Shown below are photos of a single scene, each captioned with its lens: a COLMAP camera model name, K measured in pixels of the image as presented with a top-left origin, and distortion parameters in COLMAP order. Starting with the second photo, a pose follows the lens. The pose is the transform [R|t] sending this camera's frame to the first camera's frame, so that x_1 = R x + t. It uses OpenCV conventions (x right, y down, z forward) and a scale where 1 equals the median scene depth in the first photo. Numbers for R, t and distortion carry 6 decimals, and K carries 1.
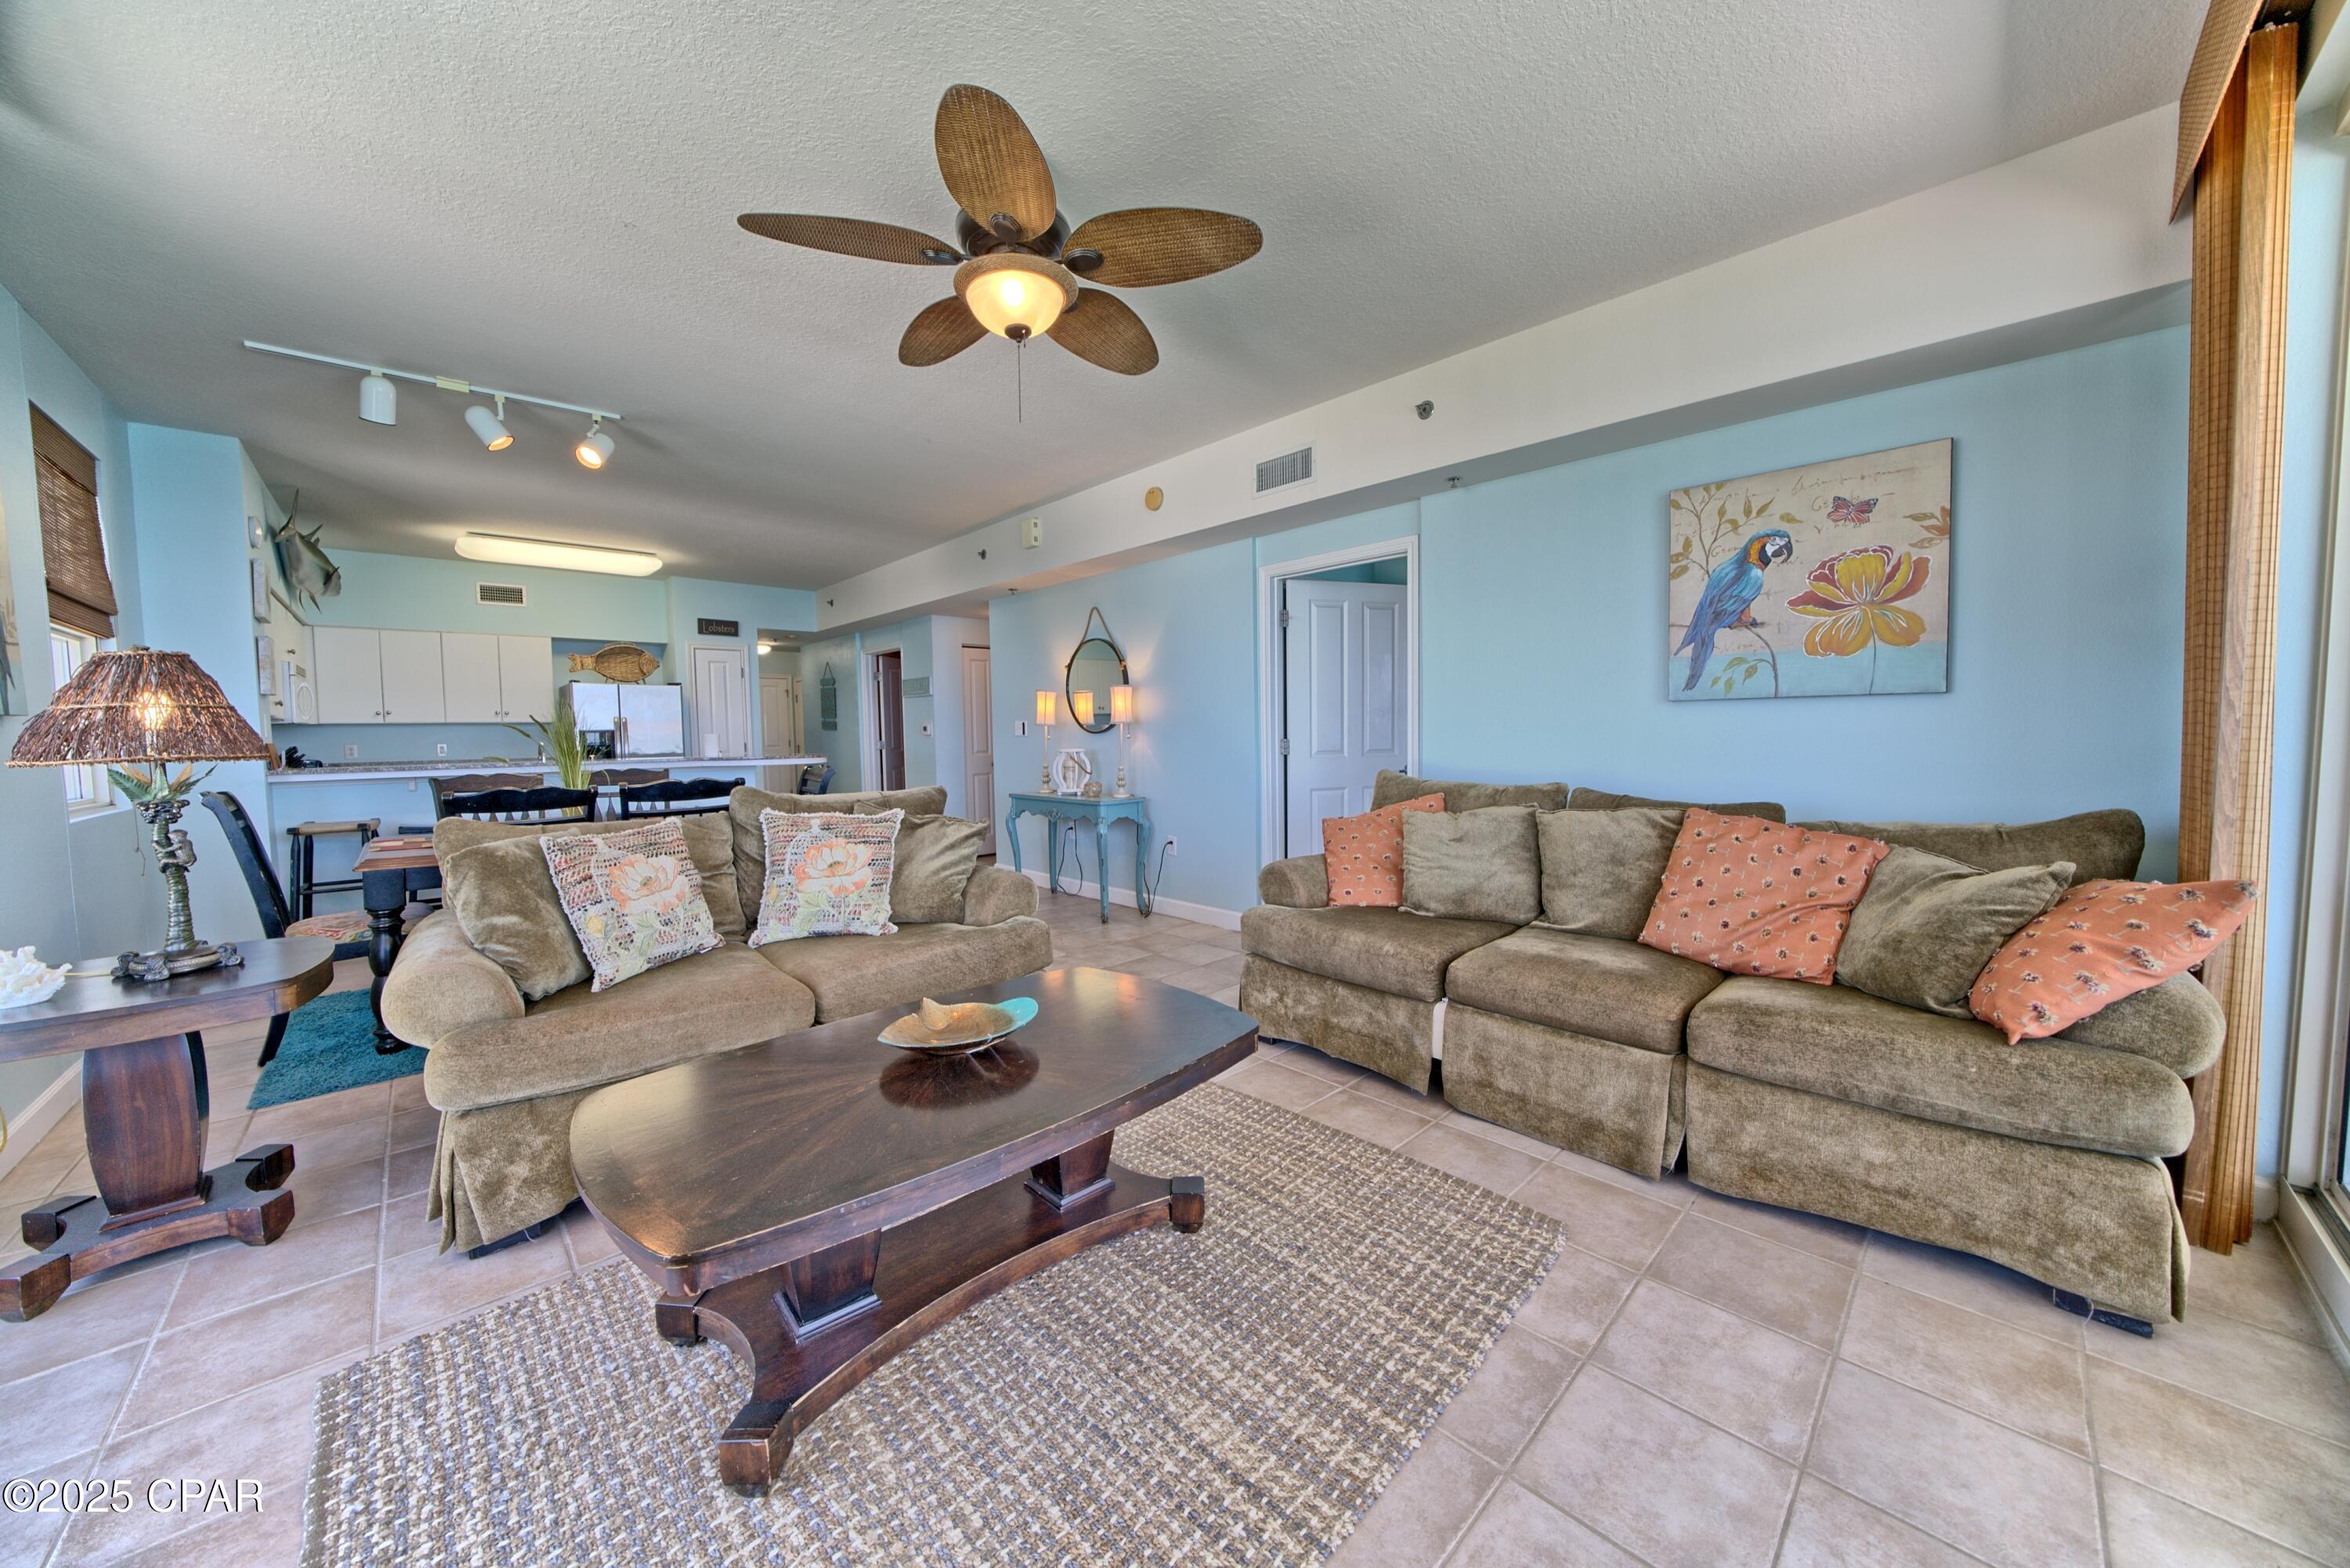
lens RADIAL K [[807.9, 0, 1174.2], [0, 807.9, 775.9], [0, 0, 1]] dist [-0.024888, 0.001279]
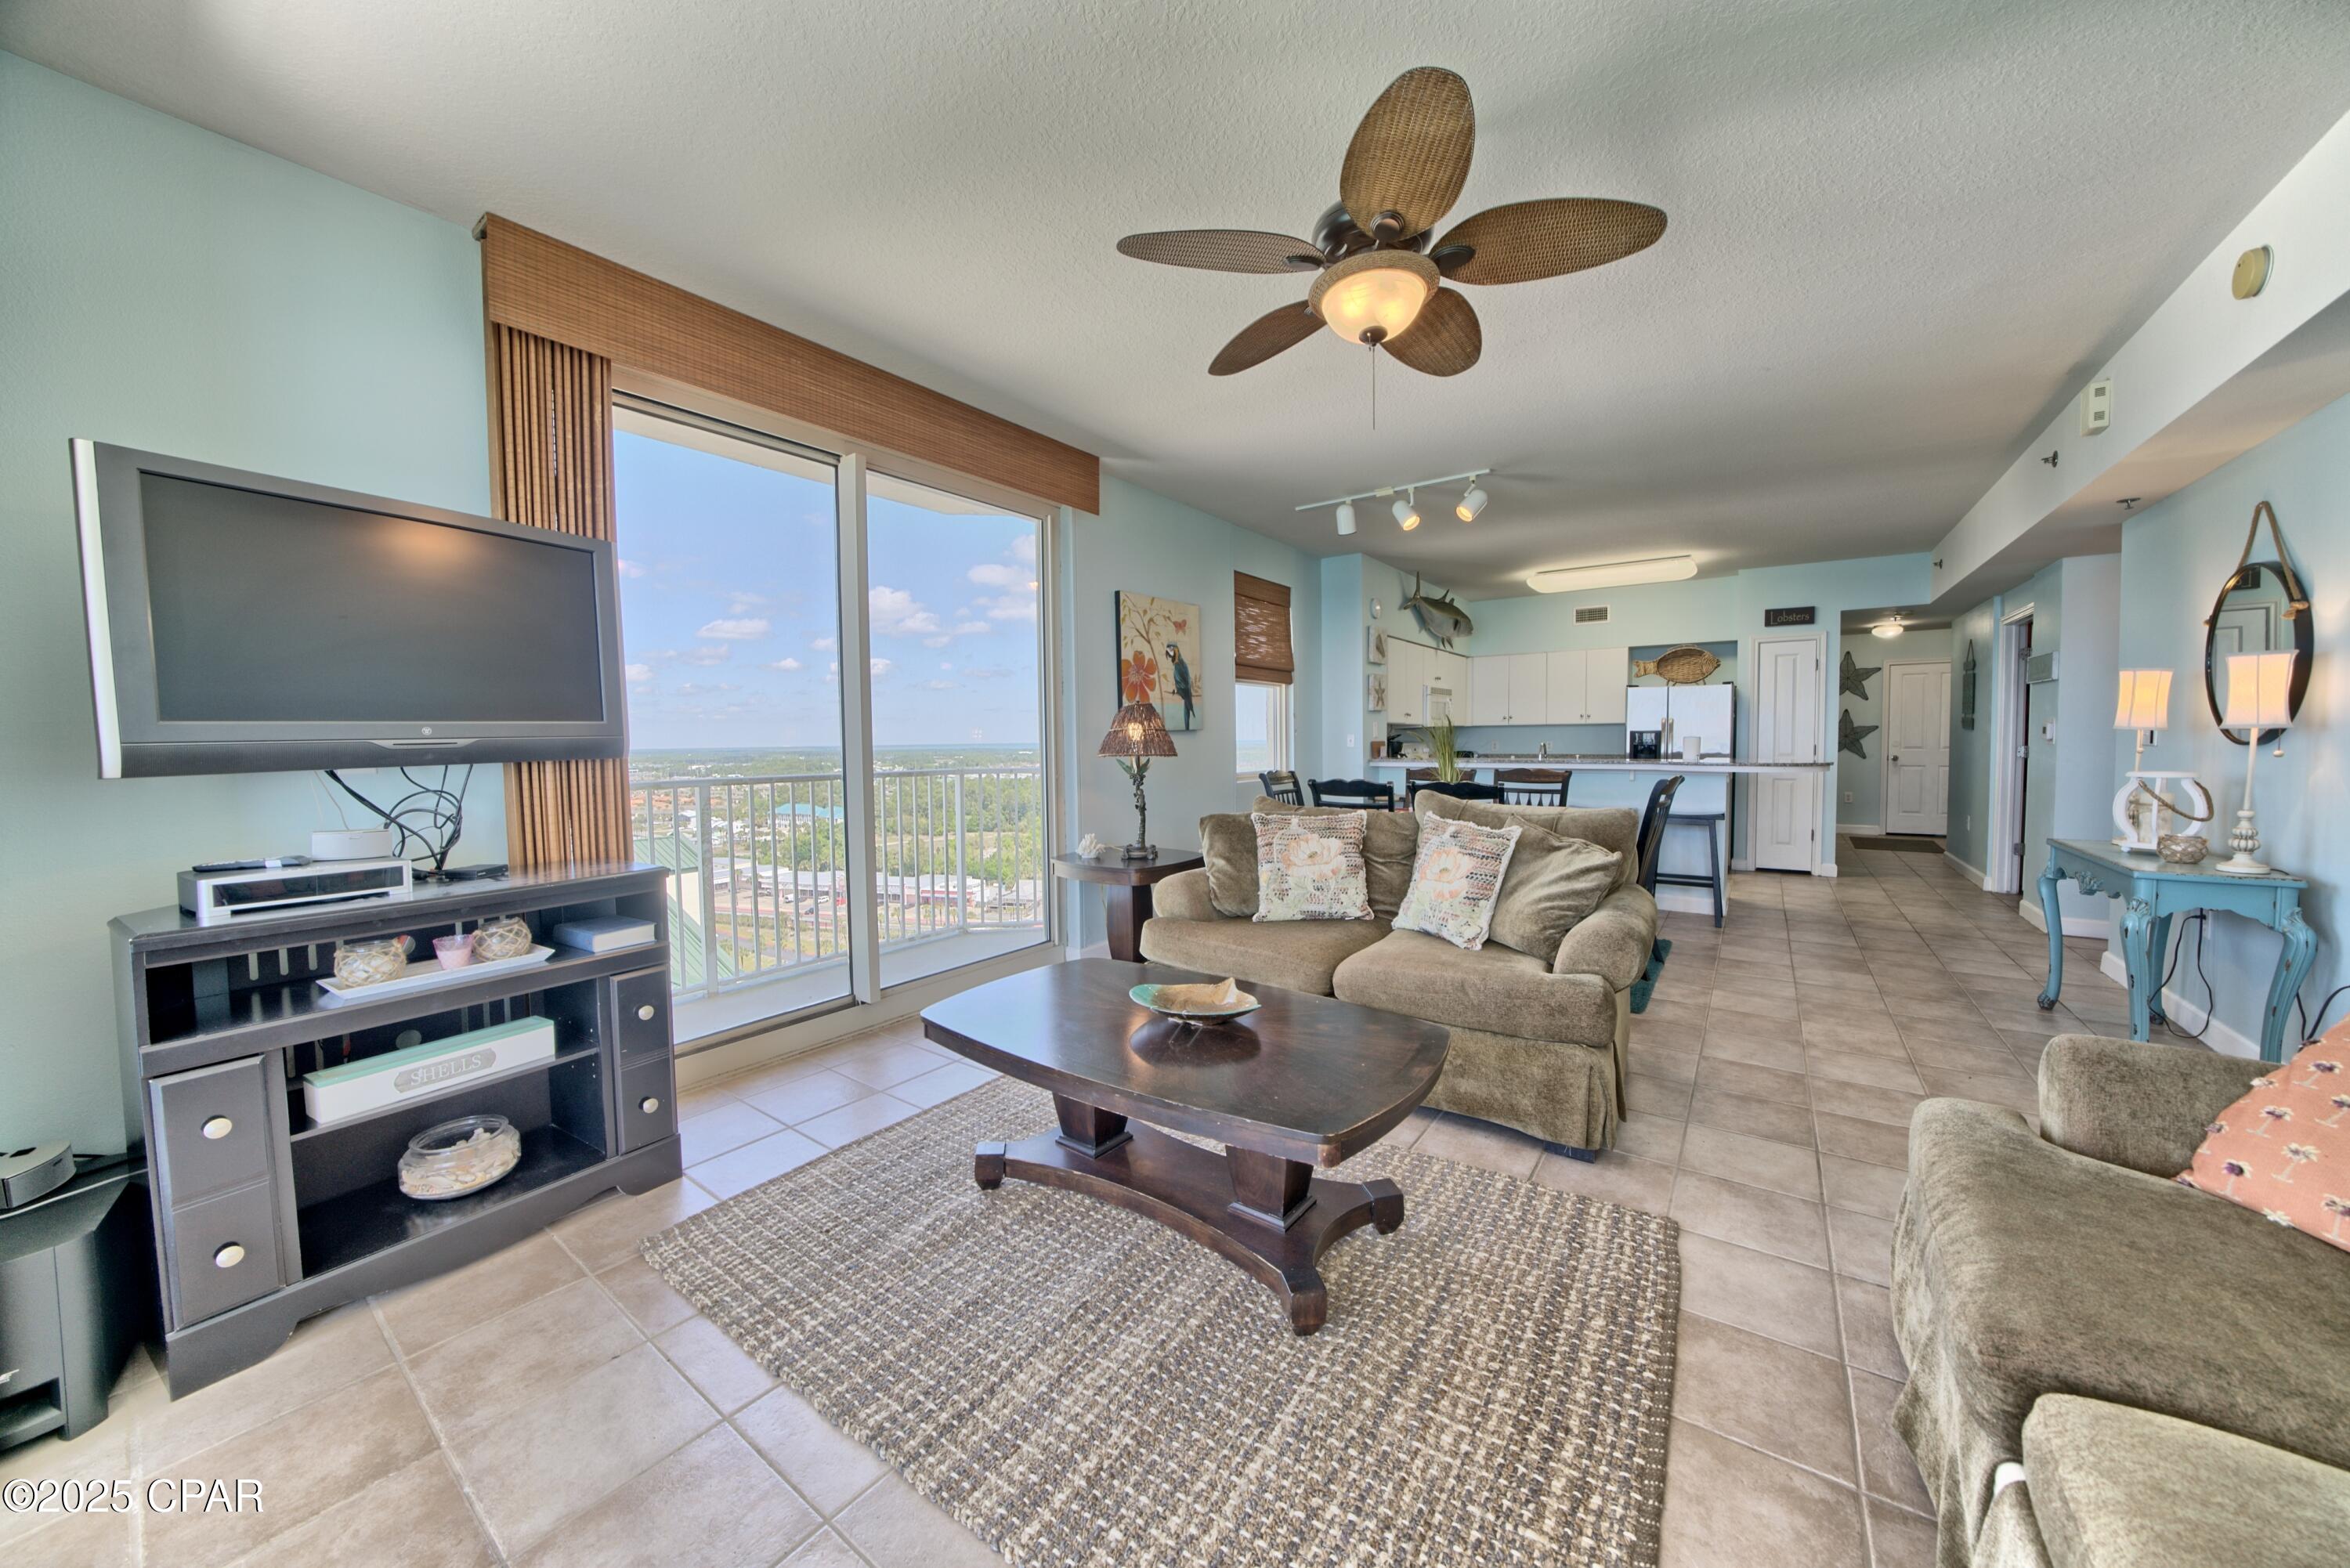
lens RADIAL K [[807.9, 0, 1178.1], [0, 807.9, 777.8], [0, 0, 1]] dist [-0.024888, 0.001279]
pose [[0.183673, 0.059580, -0.981180, 0.543644], [-0.047889, 0.997519, 0.051608, -0.049172], [0.981820, 0.037508, 0.186071, 0.457083]]
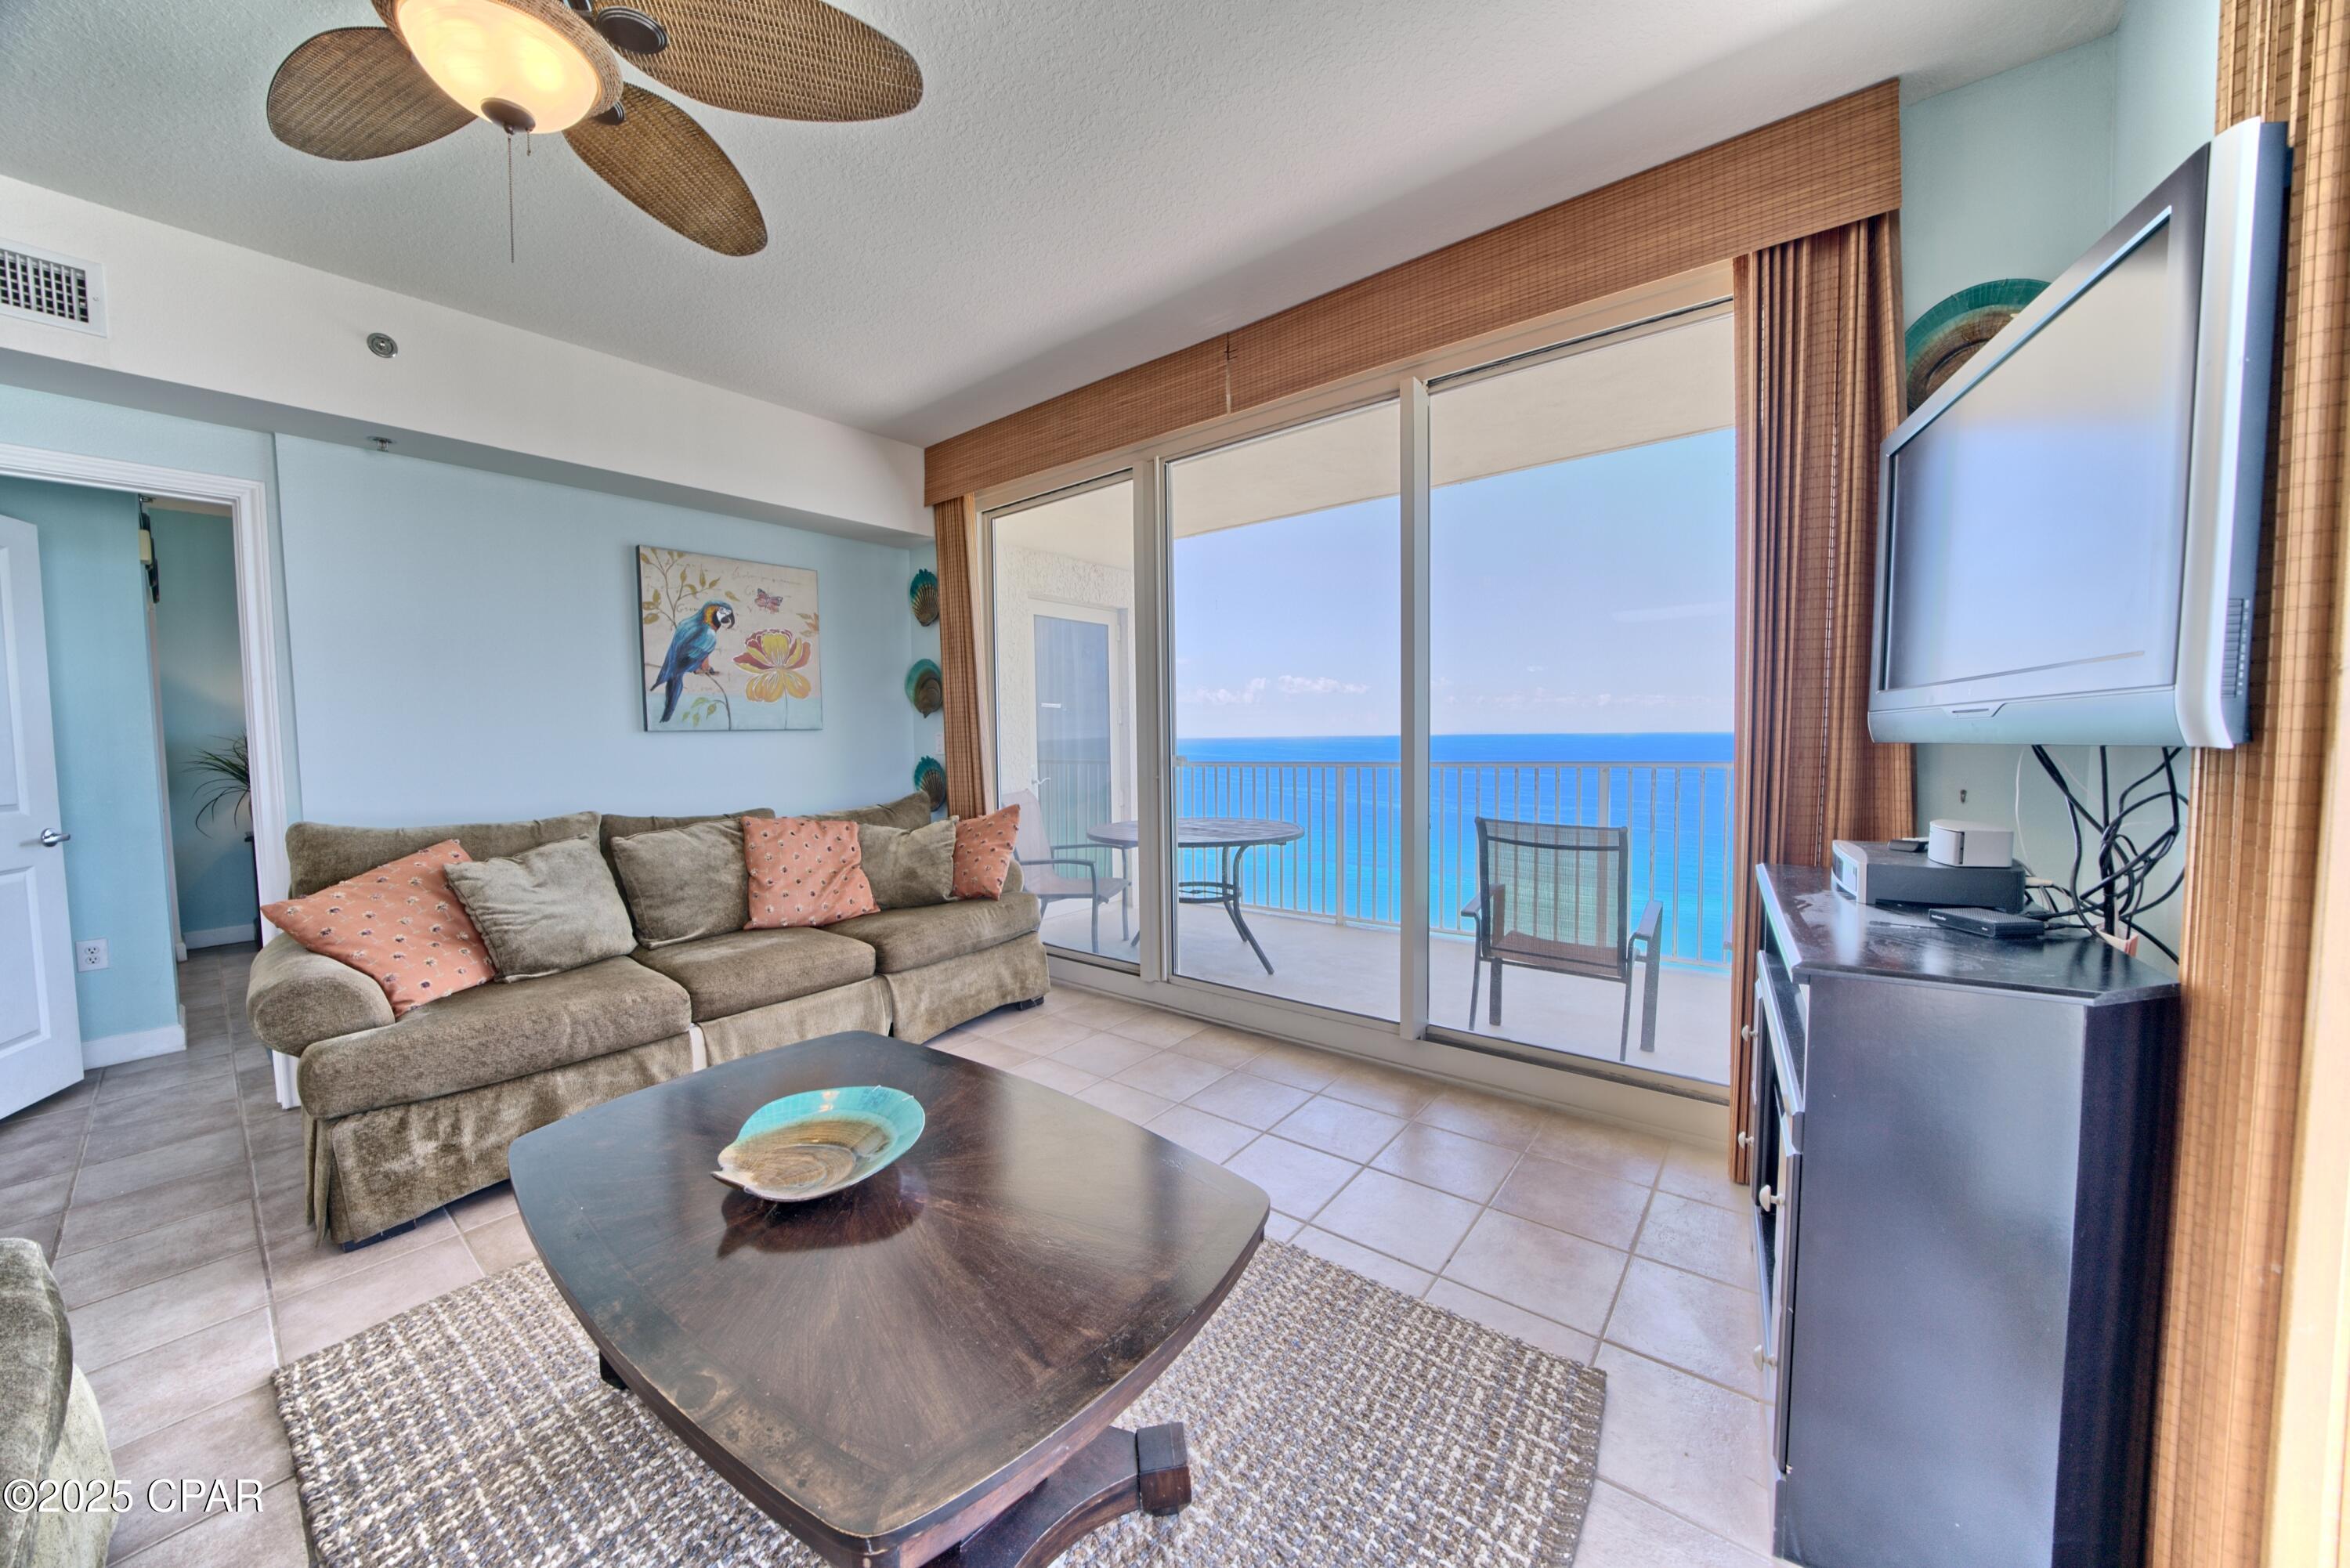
lens RADIAL K [[807.9, 0, 1172.8], [0, 807.9, 781.1], [0, 0, 1]] dist [-0.024888, 0.001279]
pose [[-0.132414, -0.041146, 0.990340, -0.630207], [0.073525, 0.995978, 0.051211, -0.028594], [-0.988464, 0.079596, -0.128856, 0.444510]]
